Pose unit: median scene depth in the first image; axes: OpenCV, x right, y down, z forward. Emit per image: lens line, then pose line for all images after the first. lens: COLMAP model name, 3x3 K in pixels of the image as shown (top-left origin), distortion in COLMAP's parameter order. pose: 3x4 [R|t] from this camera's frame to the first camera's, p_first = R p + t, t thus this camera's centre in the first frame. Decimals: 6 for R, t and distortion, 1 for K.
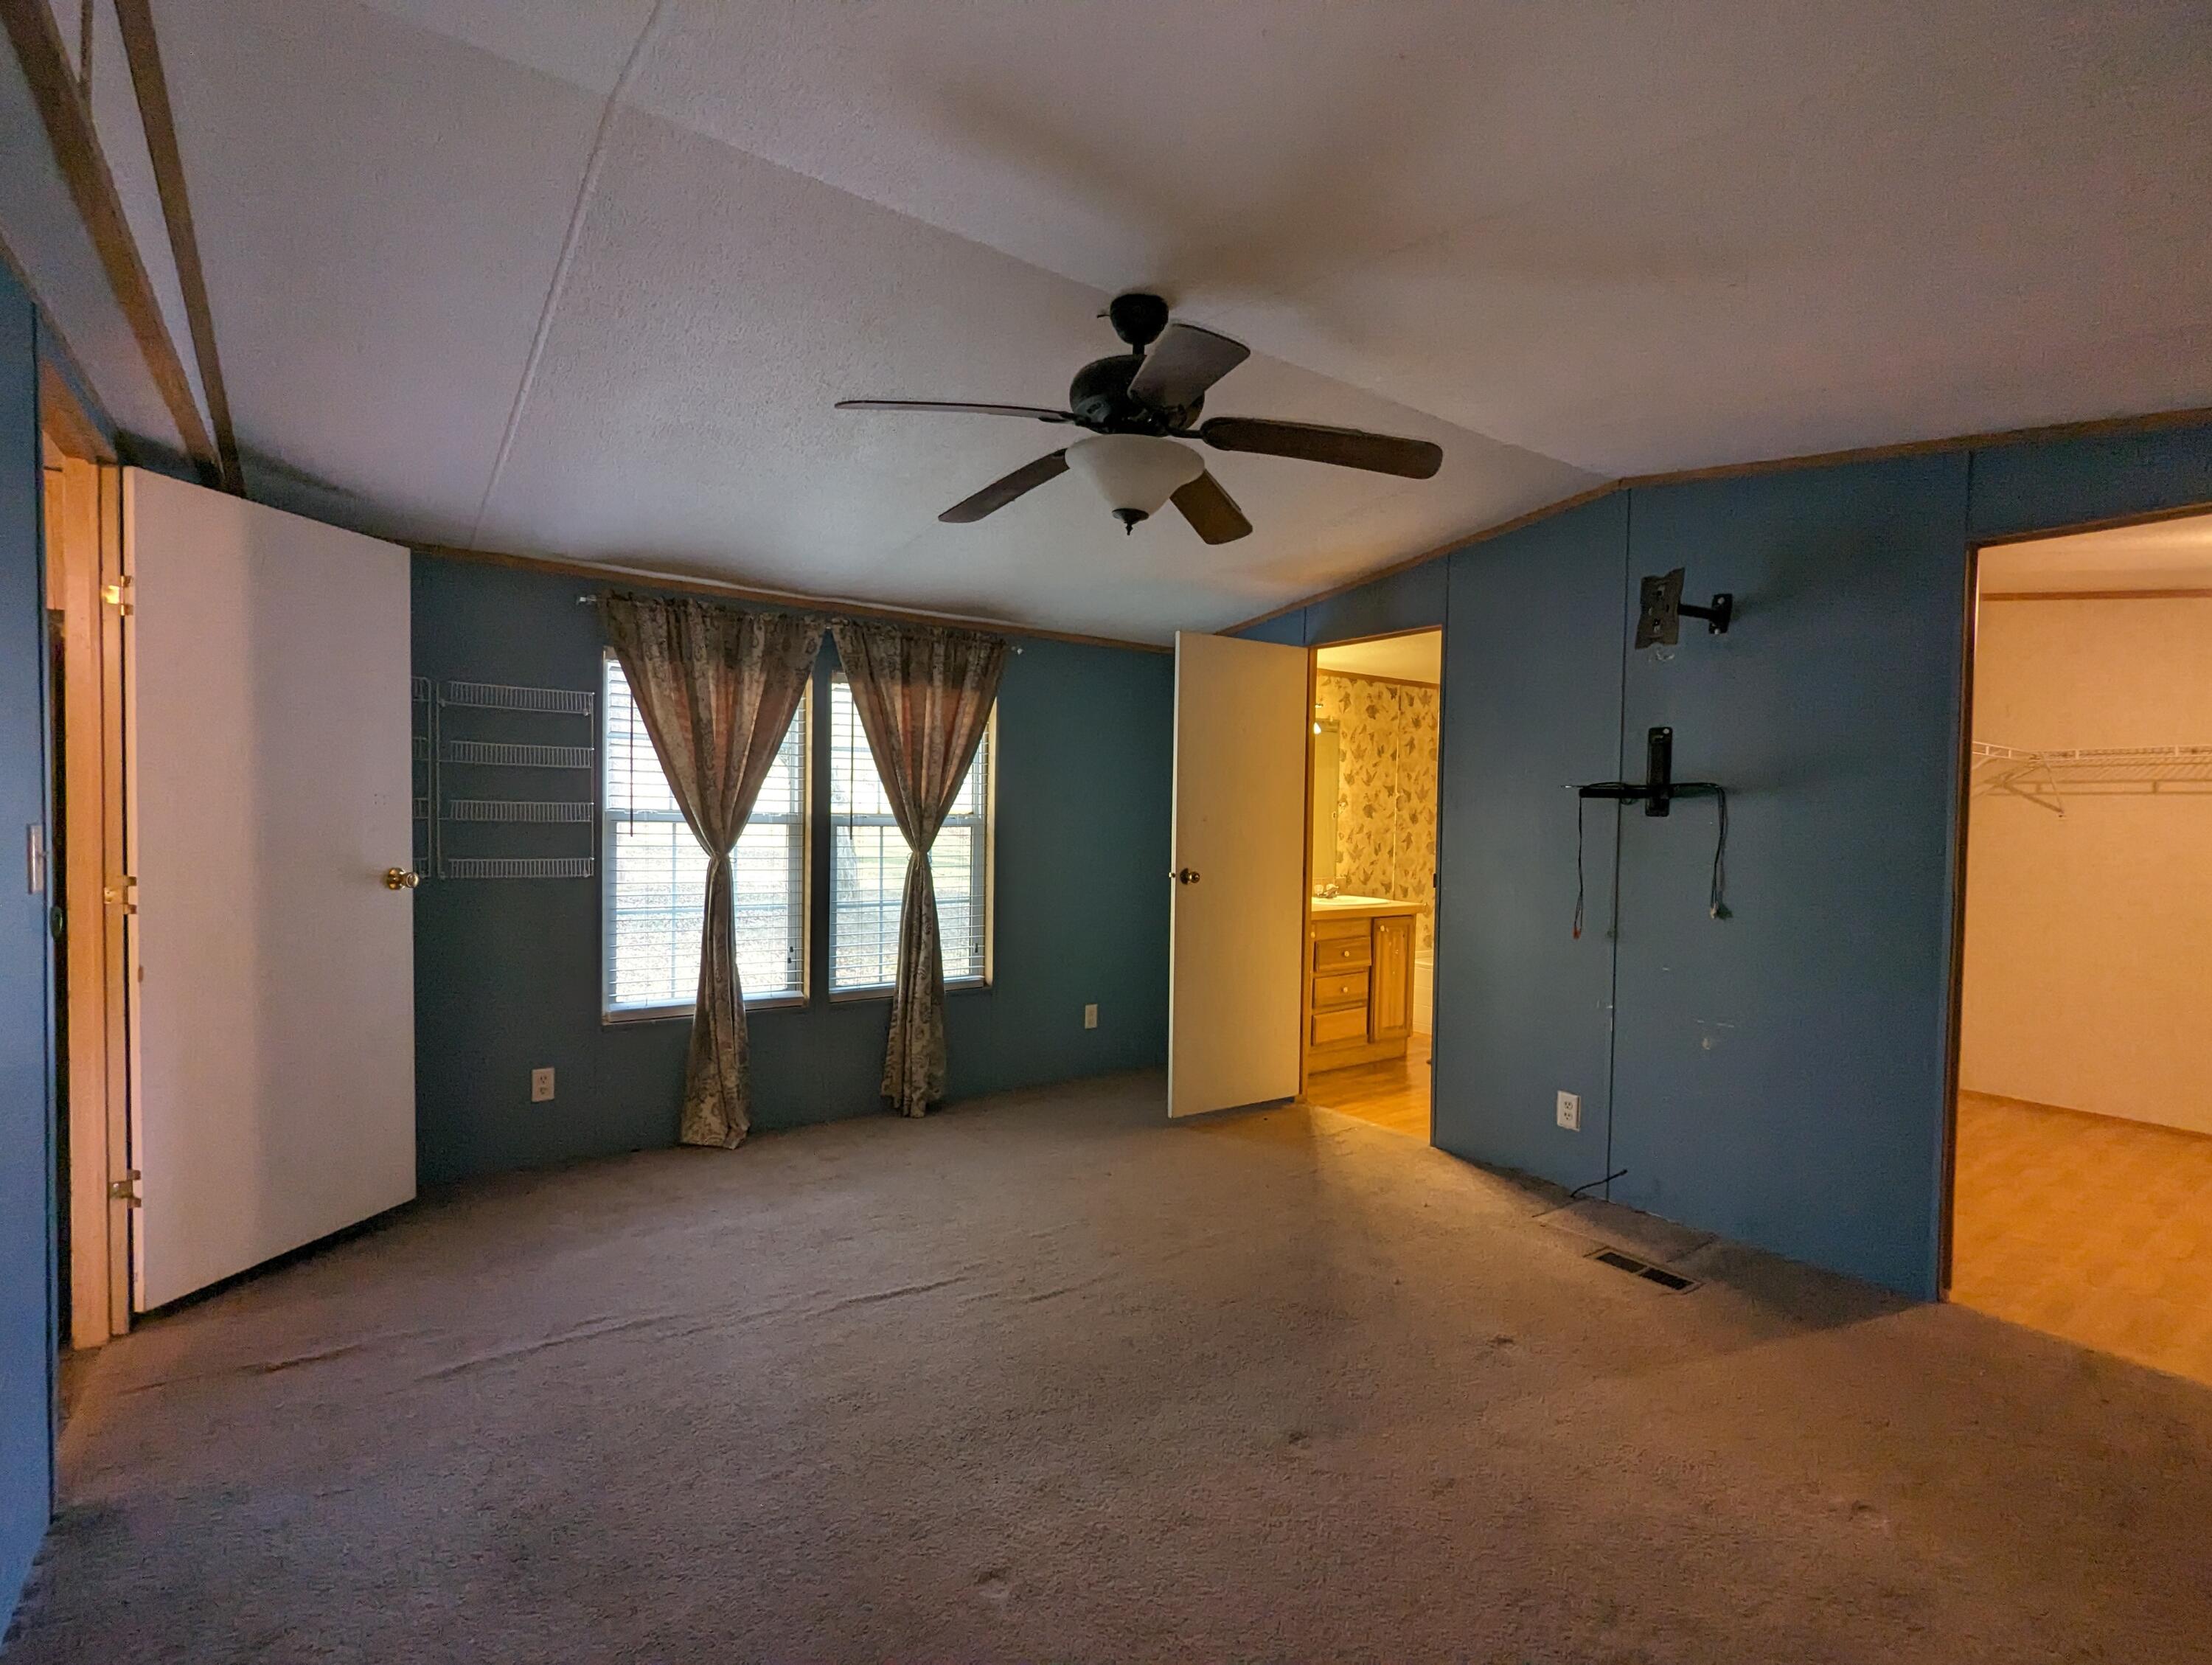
lens RADIAL K [[1031.4, 0, 1096.6], [0, 1031.4, 845.3], [0, 0, 1]] dist [-0.005187, -0.000304]
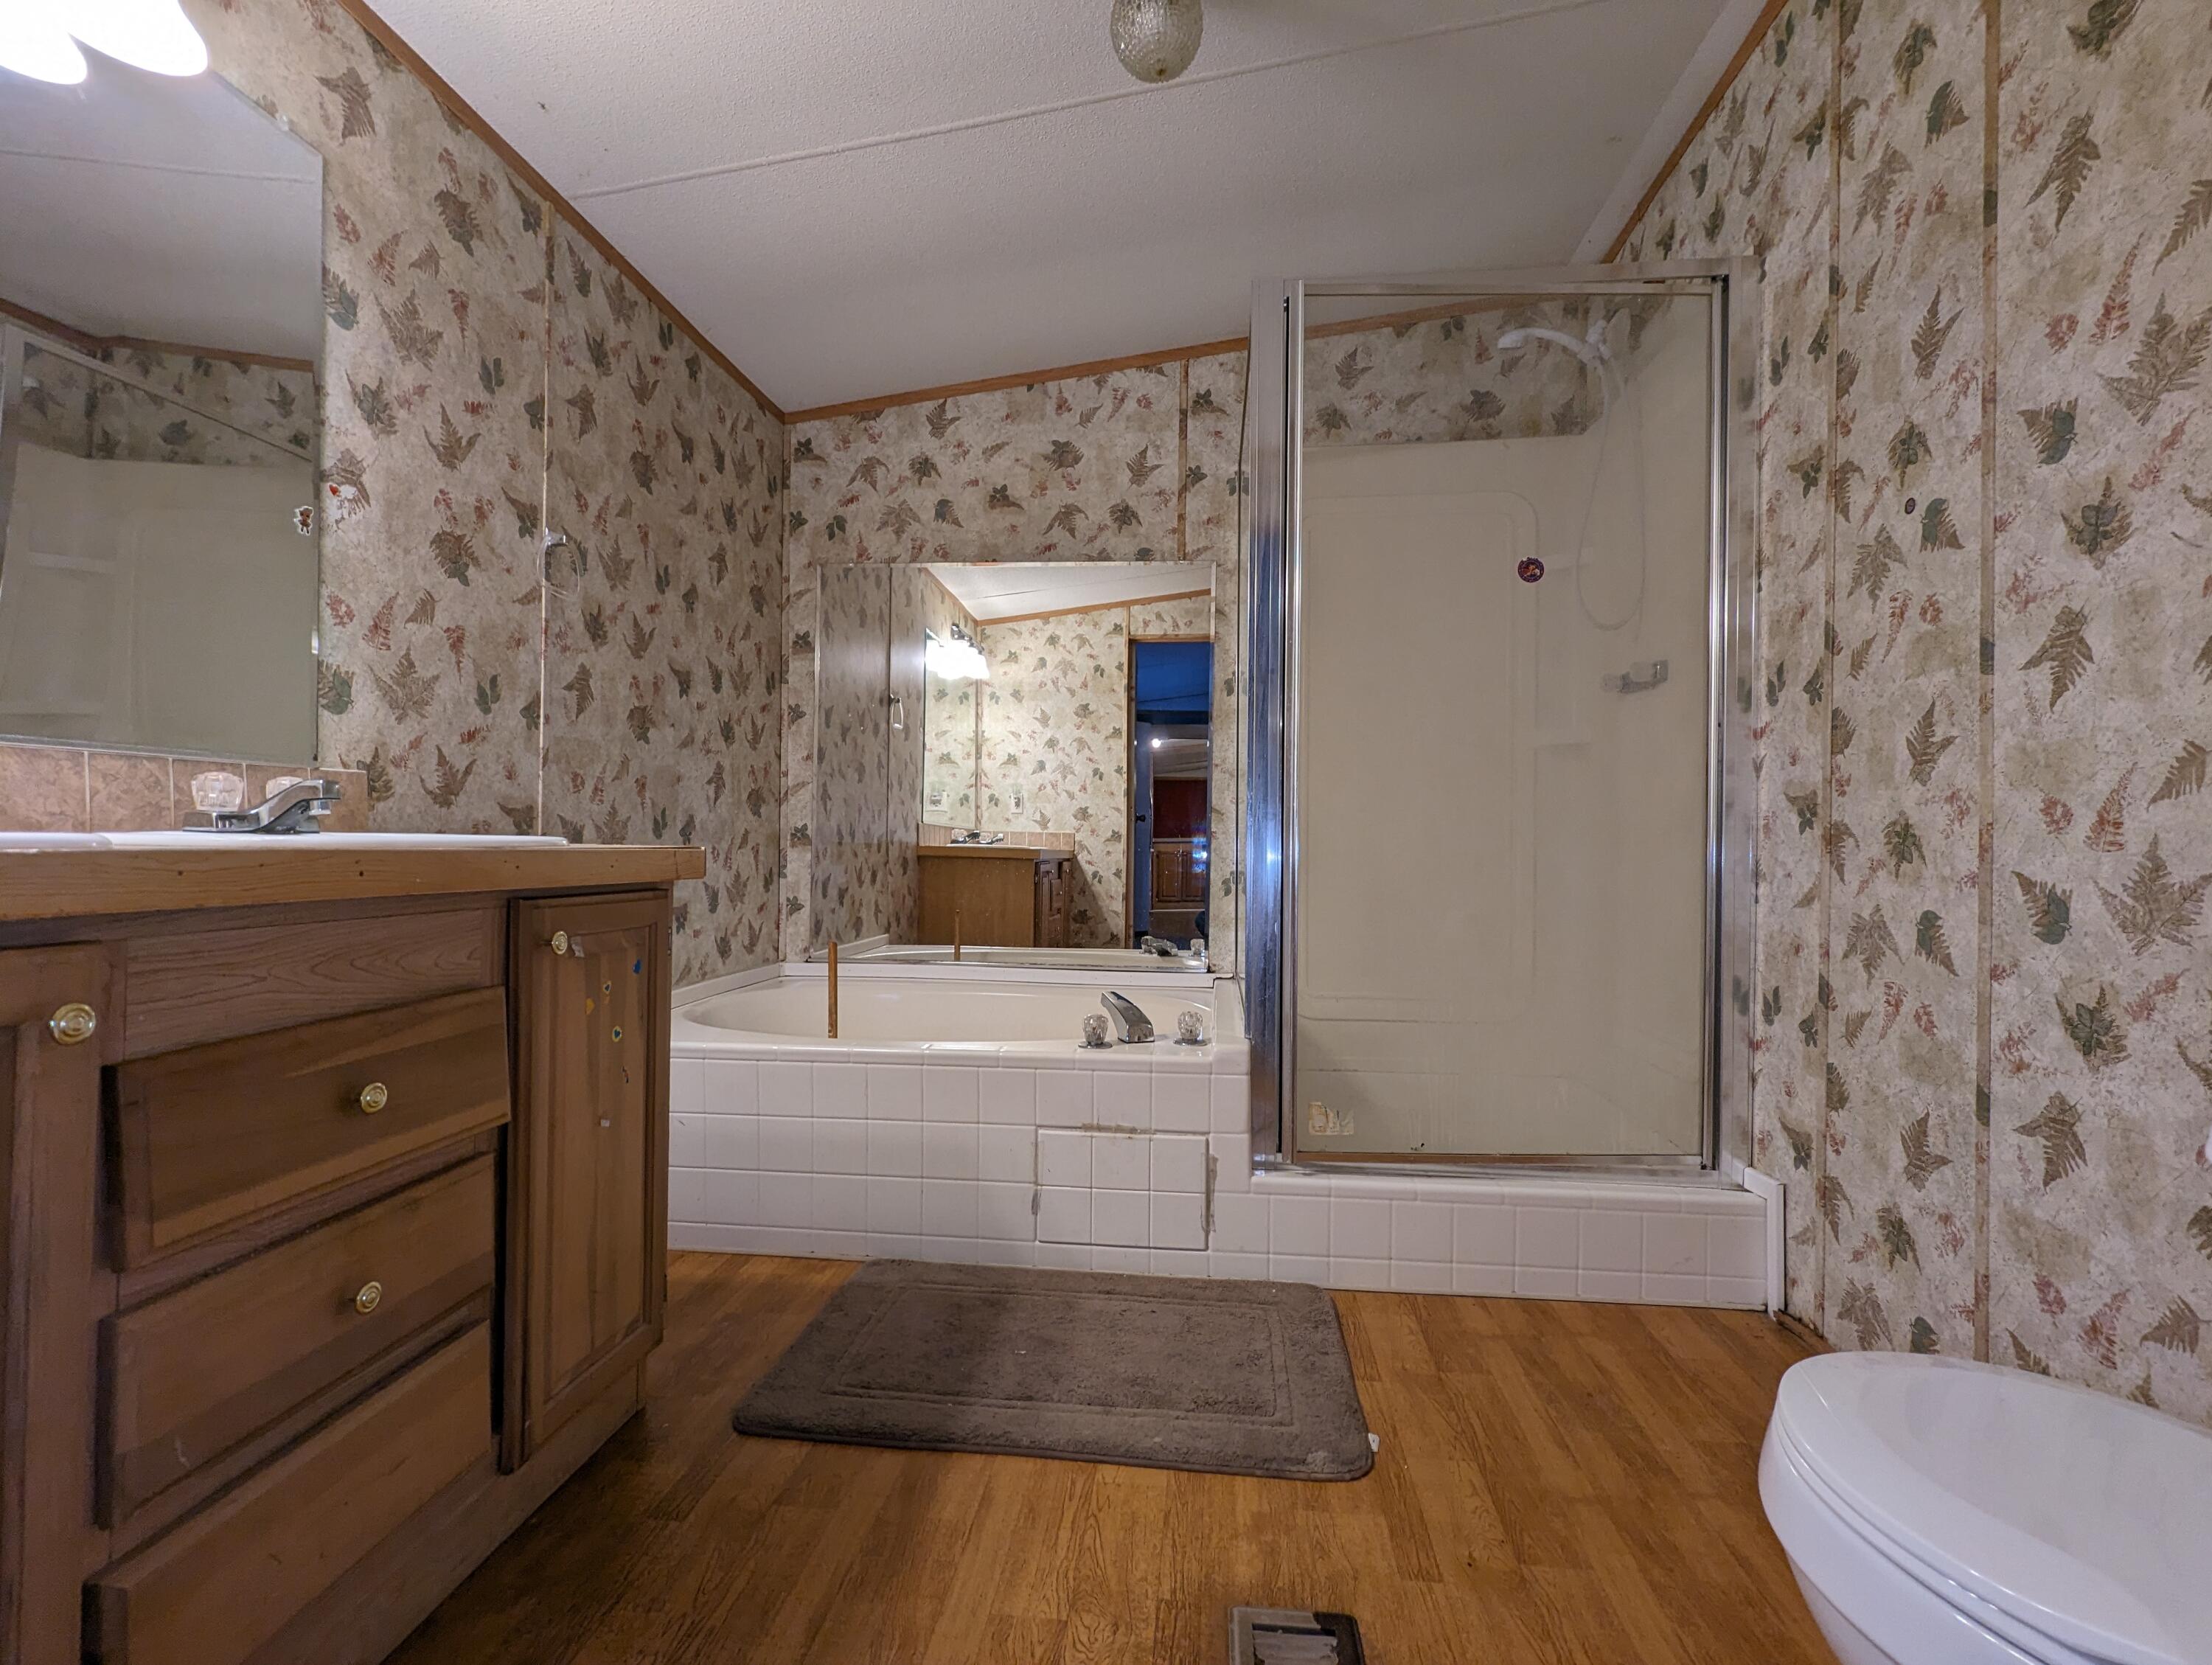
lens RADIAL K [[1031.4, 0, 1096.8], [0, 1031.4, 842.5], [0, 0, 1]] dist [-0.005187, -0.000304]
pose [[0.662336, -0.013866, 0.749078, 0.166033], [0.028394, 0.999575, -0.006603, 0.056304], [-0.748669, 0.025643, 0.662448, 0.676230]]
